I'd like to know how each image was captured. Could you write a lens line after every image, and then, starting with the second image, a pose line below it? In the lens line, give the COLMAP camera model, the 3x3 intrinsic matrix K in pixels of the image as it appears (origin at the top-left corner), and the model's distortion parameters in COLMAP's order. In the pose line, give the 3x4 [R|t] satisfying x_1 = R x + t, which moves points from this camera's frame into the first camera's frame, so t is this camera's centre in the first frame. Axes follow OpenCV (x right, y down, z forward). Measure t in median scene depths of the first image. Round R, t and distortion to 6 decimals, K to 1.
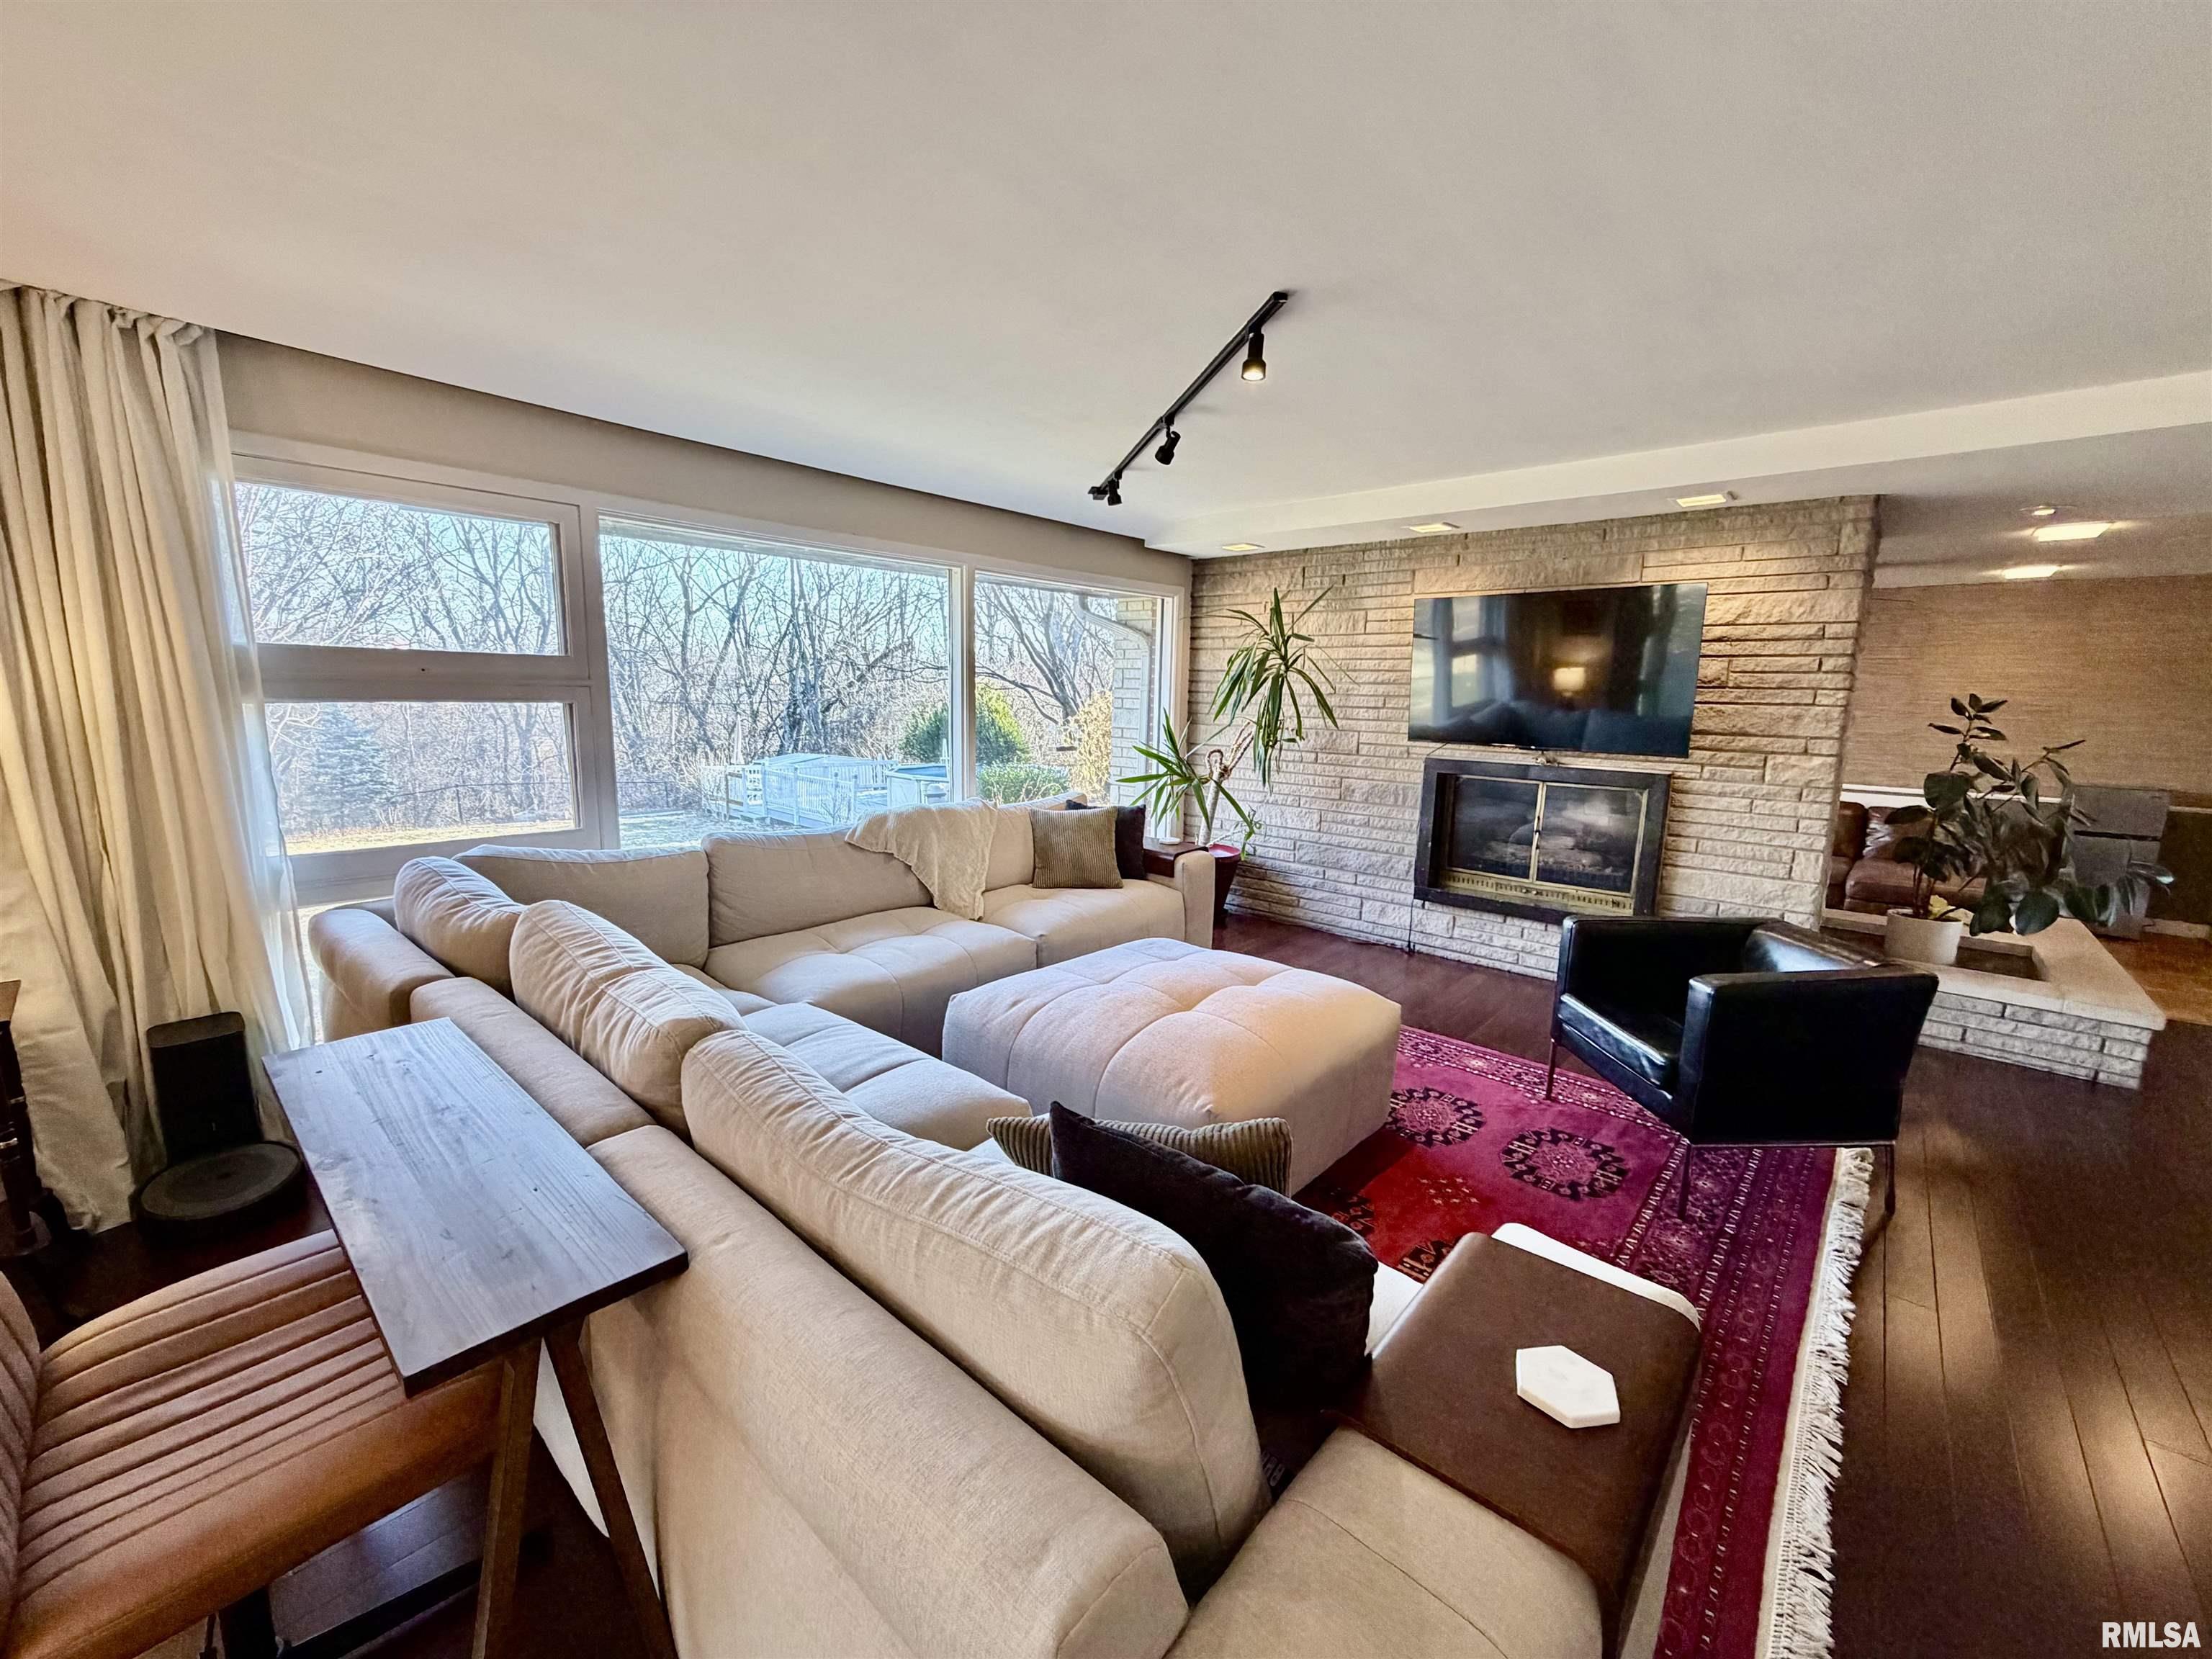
lens RADIAL K [[884.0, 0, 1106.0], [0, 884.0, 829.5], [0, 0, 1]] dist [-0.017639, 0.008398]
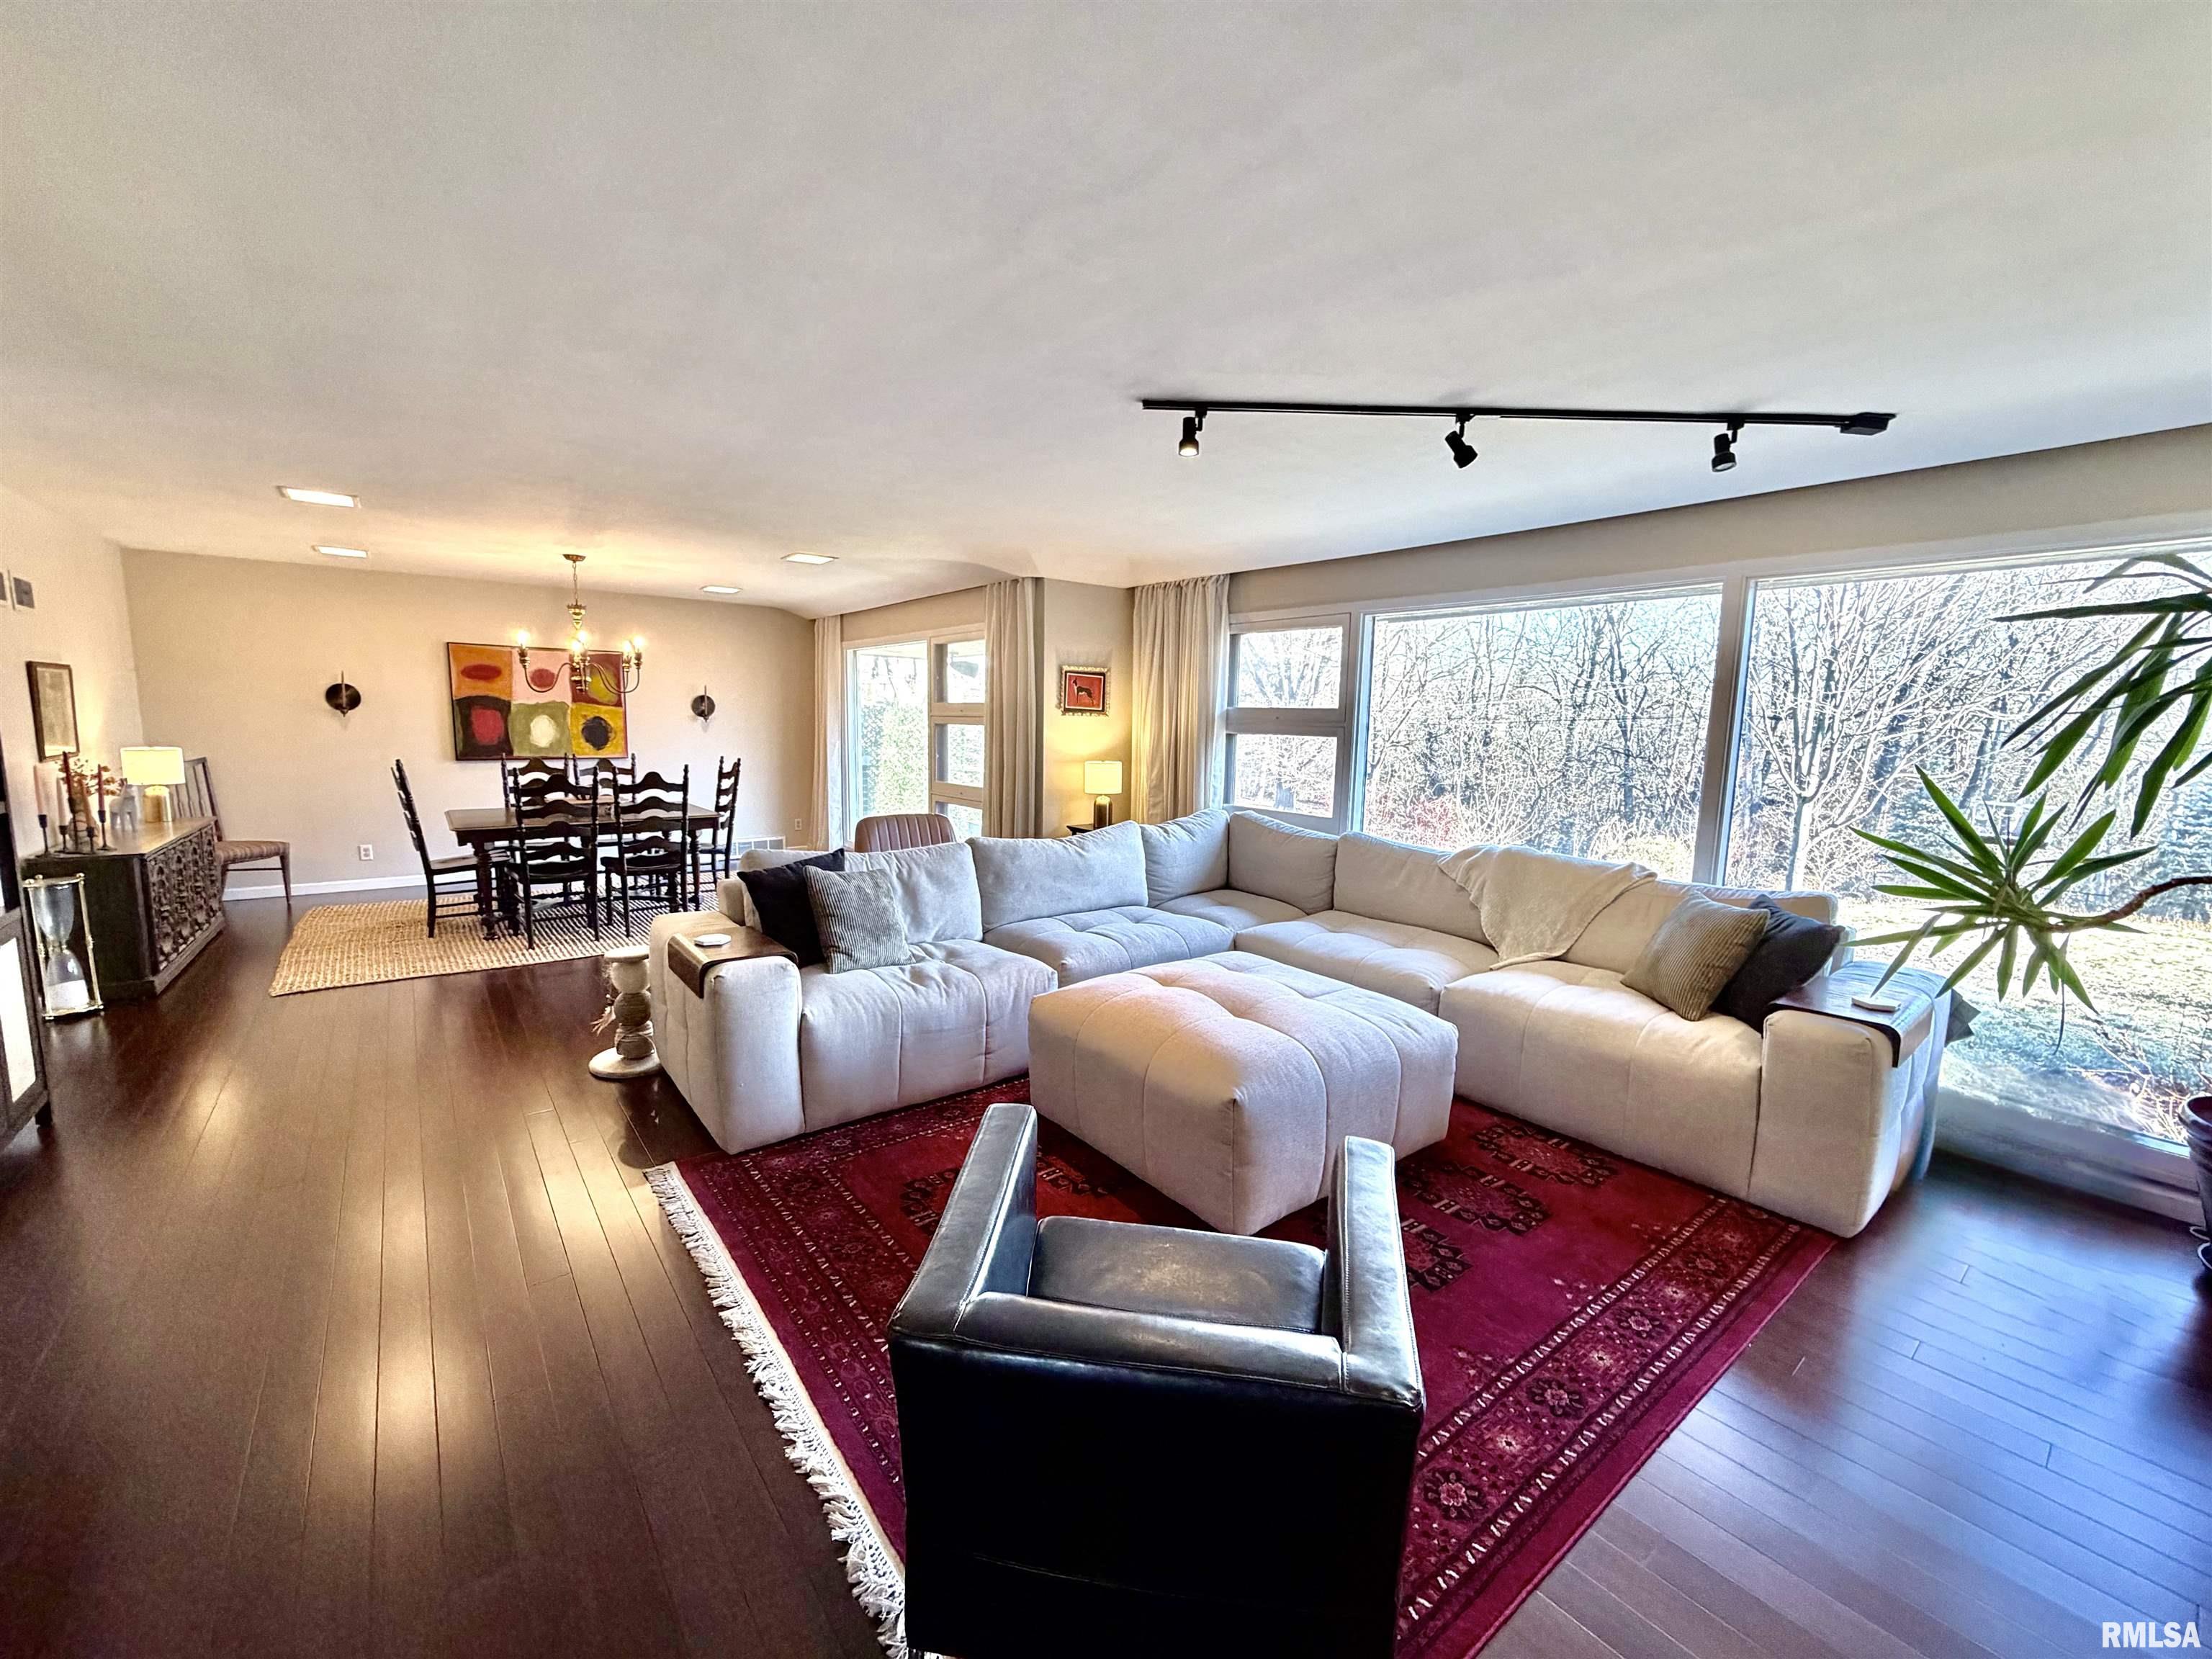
lens RADIAL K [[884.0, 0, 1106.0], [0, 884.0, 829.5], [0, 0, 1]] dist [-0.017639, 0.008398]
pose [[-0.183111, 0.100926, -0.977898, 1.062618], [-0.188332, 0.972692, 0.135654, -0.123127], [0.964884, 0.209009, -0.159103, 0.900298]]
